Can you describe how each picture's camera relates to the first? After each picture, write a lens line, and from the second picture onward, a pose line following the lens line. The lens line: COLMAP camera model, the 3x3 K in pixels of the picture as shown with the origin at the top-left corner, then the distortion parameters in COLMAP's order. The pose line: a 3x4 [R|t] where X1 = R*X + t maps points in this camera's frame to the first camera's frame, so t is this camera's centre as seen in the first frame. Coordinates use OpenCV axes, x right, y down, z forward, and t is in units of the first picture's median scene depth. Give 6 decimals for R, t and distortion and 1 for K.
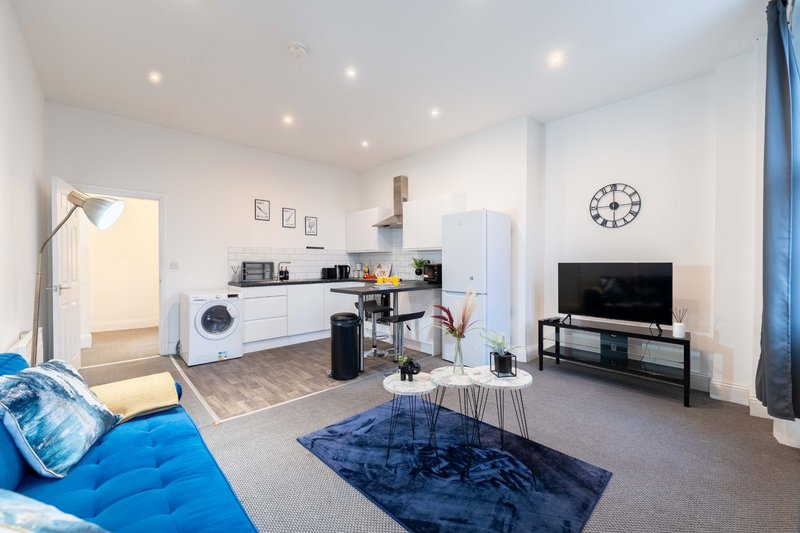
lens RADIAL K [[325.4, 0, 392.6], [0, 325.4, 267.1], [0, 0, 1]] dist [0.004019, 0.000149]
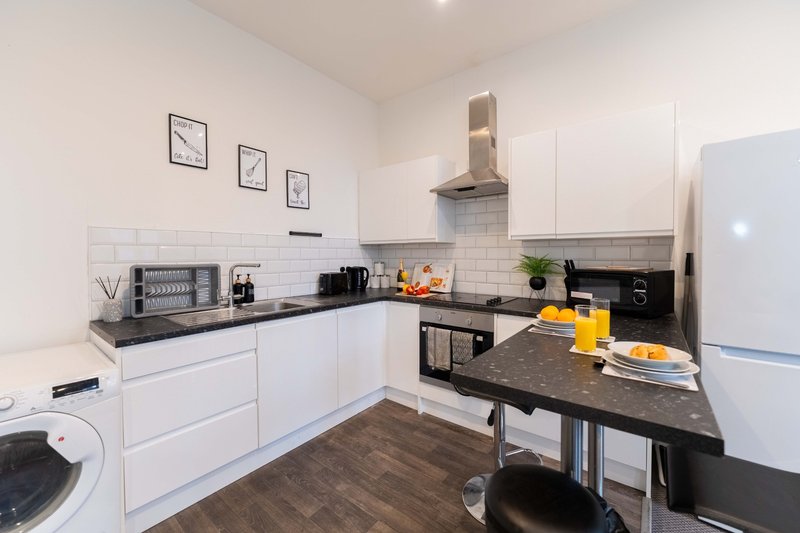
lens RADIAL K [[324.8, 0, 398.0], [0, 324.8, 262.3], [0, 0, 1]] dist [-0.000450, 0.000139]
pose [[0.985823, -0.007313, 0.167631, -0.185501], [0.005802, 0.999938, 0.009500, -0.019821], [-0.167690, -0.008393, 0.985804, 0.488472]]
